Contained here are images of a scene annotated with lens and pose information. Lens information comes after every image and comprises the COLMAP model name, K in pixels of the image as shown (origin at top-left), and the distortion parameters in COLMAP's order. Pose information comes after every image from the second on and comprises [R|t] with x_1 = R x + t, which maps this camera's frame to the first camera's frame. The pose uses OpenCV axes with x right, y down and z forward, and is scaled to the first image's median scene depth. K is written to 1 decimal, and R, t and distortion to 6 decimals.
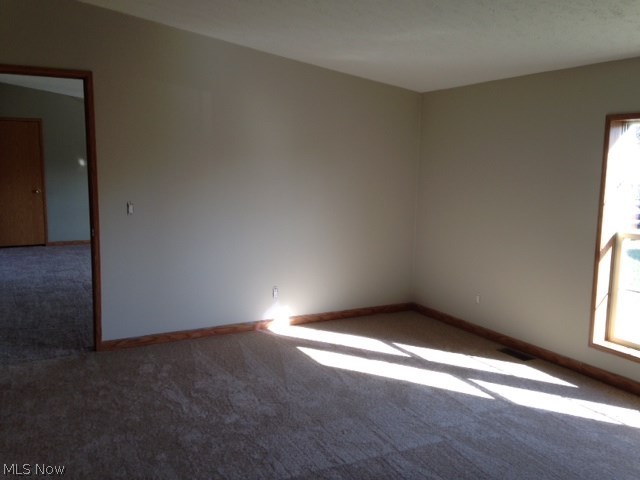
lens RADIAL K [[588.3, 0, 320.0], [0, 588.3, 240.0], [0, 0, 1]] dist [0.243168, -0.372283]
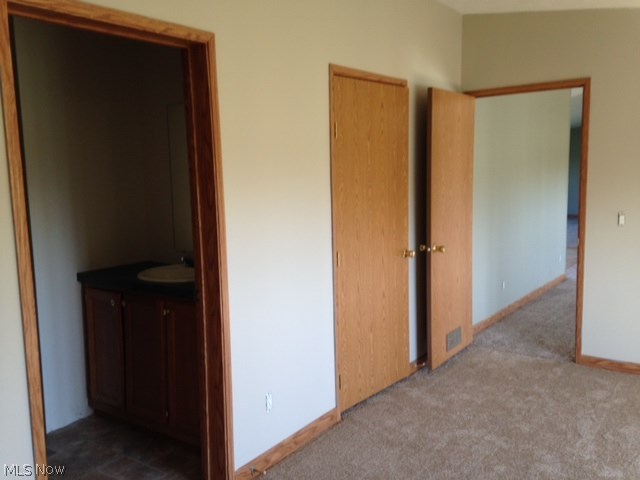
lens RADIAL K [[588.3, 0, 320.0], [0, 588.3, 240.0], [0, 0, 1]] dist [0.243168, -0.372283]
pose [[0.443632, 0.087027, -0.891973, 0.344060], [-0.093802, 0.994316, 0.050359, -0.027655], [0.891286, 0.061328, 0.449274, 0.199220]]
